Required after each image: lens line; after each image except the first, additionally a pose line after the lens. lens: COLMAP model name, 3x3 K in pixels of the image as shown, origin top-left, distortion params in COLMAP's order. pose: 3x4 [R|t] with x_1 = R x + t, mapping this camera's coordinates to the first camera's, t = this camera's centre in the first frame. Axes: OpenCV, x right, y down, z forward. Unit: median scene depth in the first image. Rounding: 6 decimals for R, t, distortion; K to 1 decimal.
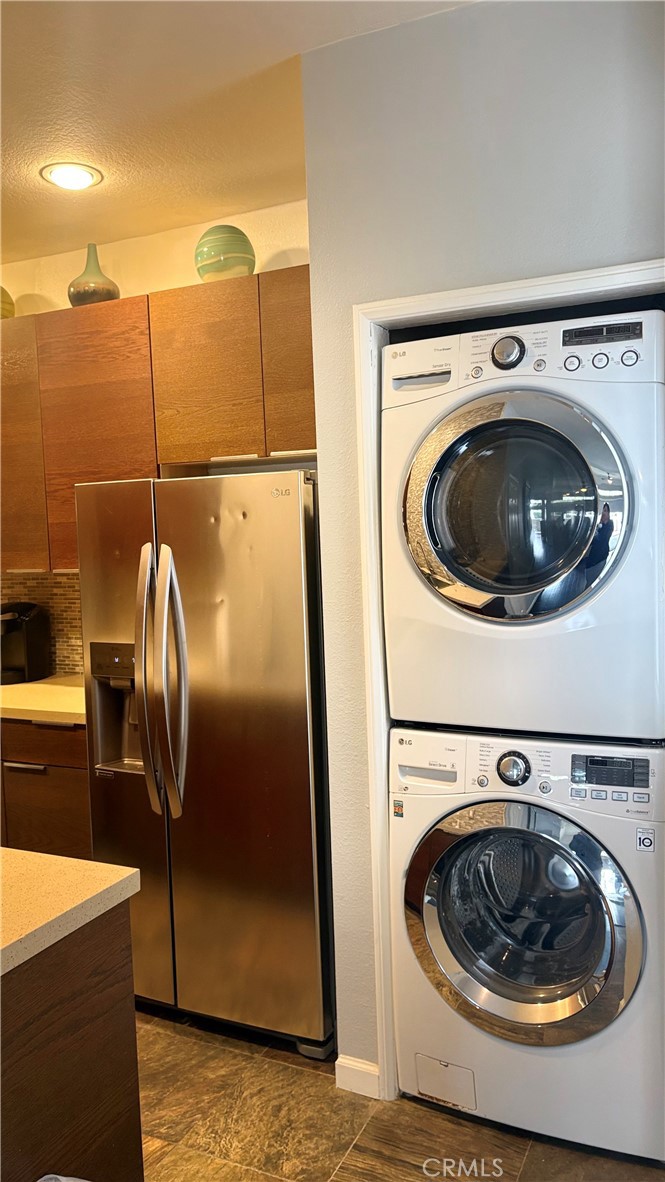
lens RADIAL K [[881.8, 0, 337.4], [0, 881.8, 591.4], [0, 0, 1]] dist [0.024847, -0.042592]
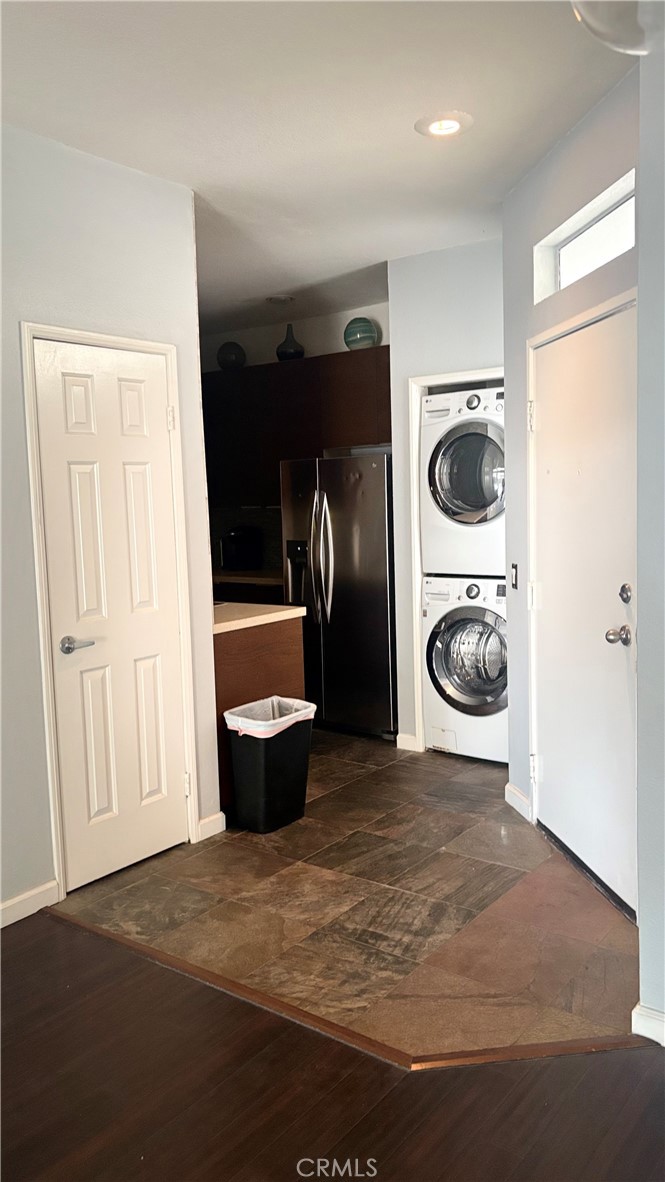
lens RADIAL K [[881.8, 0, 334.3], [0, 881.8, 575.5], [0, 0, 1]] dist [0.024847, -0.042592]
pose [[0.977964, 0.023052, -0.207497, 0.315519], [-0.016233, 0.999273, 0.034508, 0.089625], [0.208142, -0.030380, 0.977627, -1.213094]]
